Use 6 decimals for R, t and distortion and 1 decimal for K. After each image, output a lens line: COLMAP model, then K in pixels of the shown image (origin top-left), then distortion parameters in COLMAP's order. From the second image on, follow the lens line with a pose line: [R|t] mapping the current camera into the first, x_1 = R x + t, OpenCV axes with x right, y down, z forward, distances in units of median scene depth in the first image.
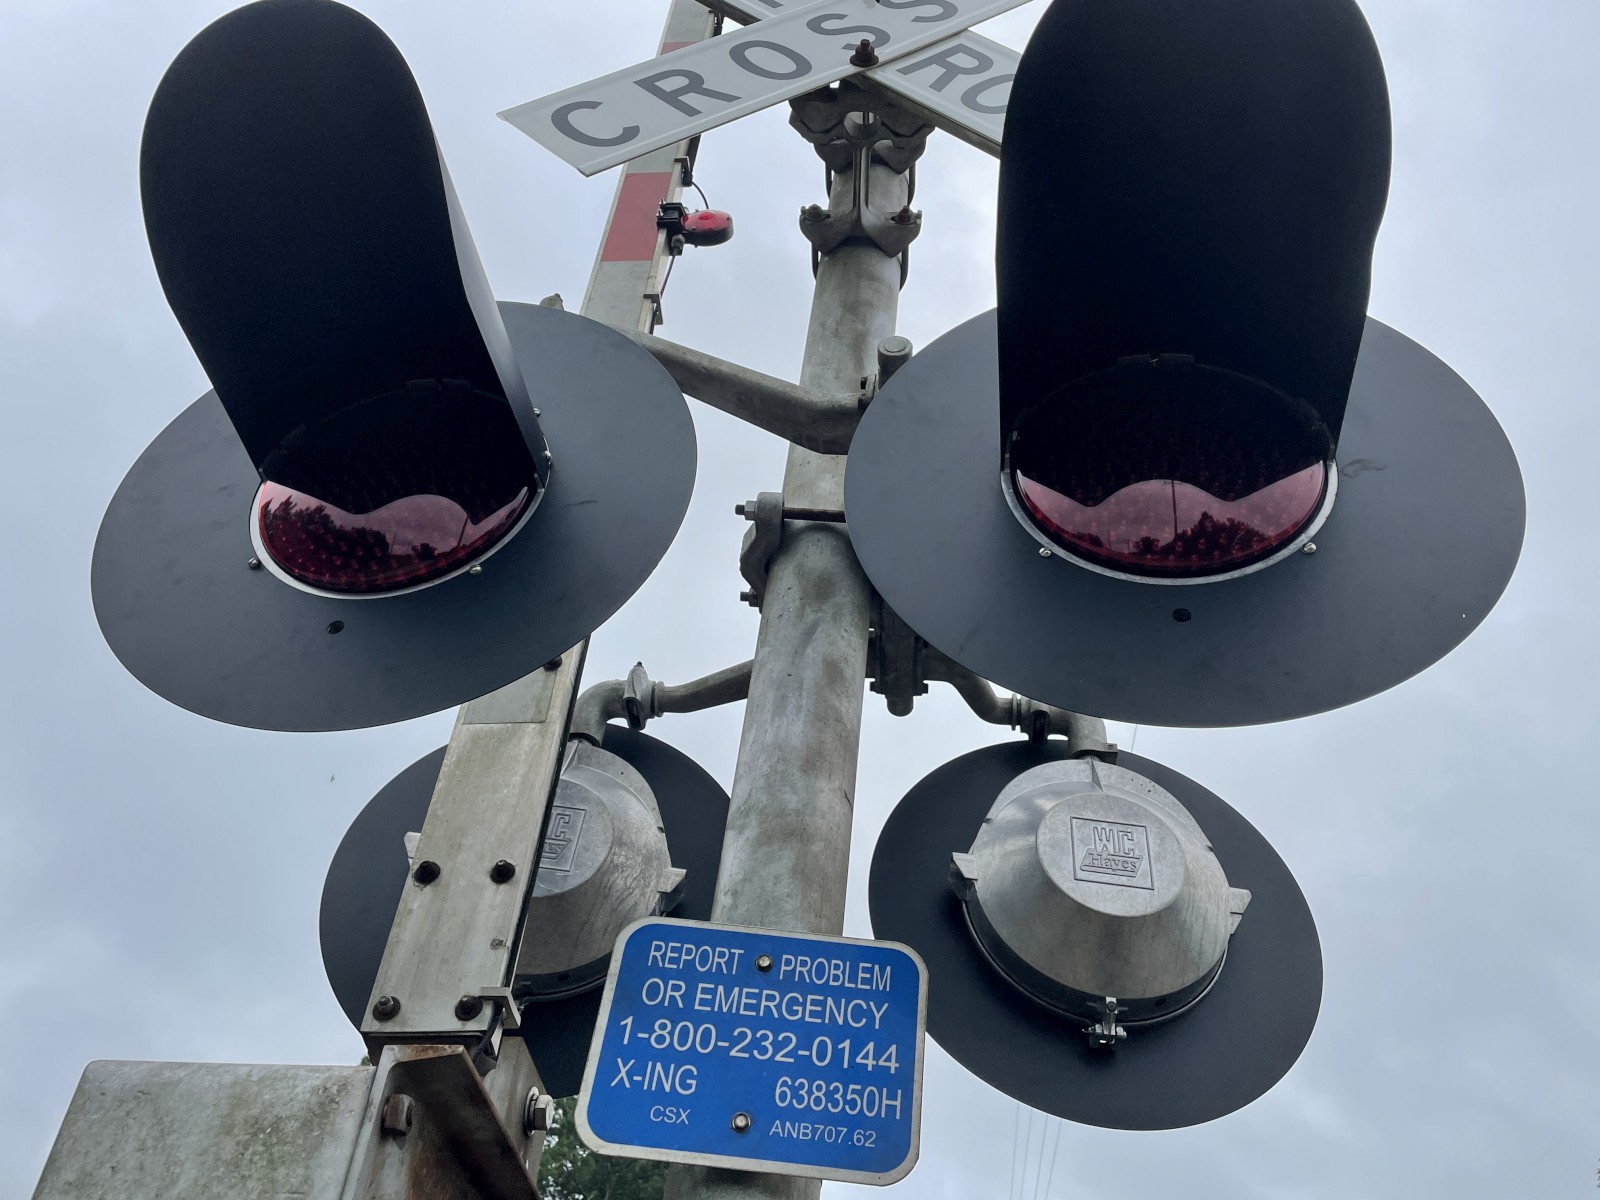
lens RADIAL K [[1320.0, 0, 819.3], [0, 1320.0, 551.9], [0, 0, 1]] dist [0.044911, -0.075153]
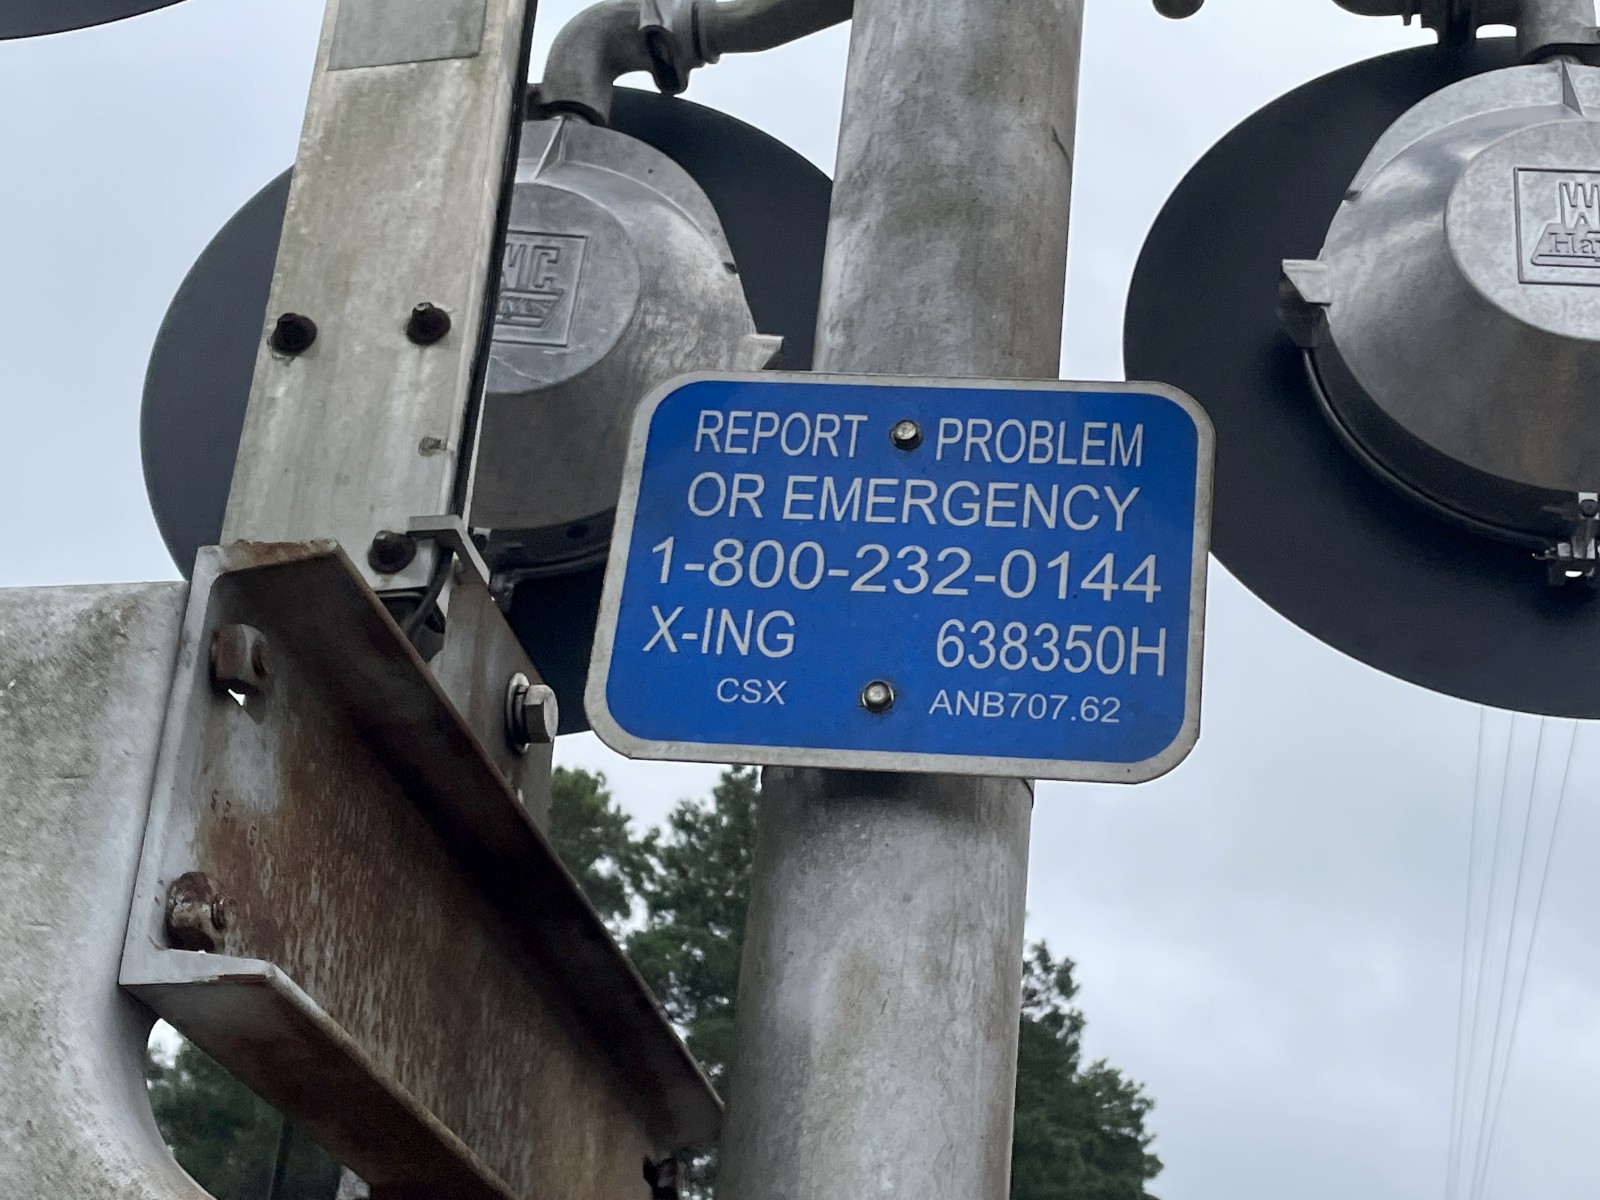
lens RADIAL K [[2459.6, 0, 822.1], [0, 2459.6, 632.7], [0, 0, 1]] dist [0.061544, 0.000000]
pose [[0.991259, -0.055212, -0.119819, 0.040272], [0.088188, 0.952791, 0.290539, 0.093977], [0.098121, -0.298566, 0.949332, 0.022230]]
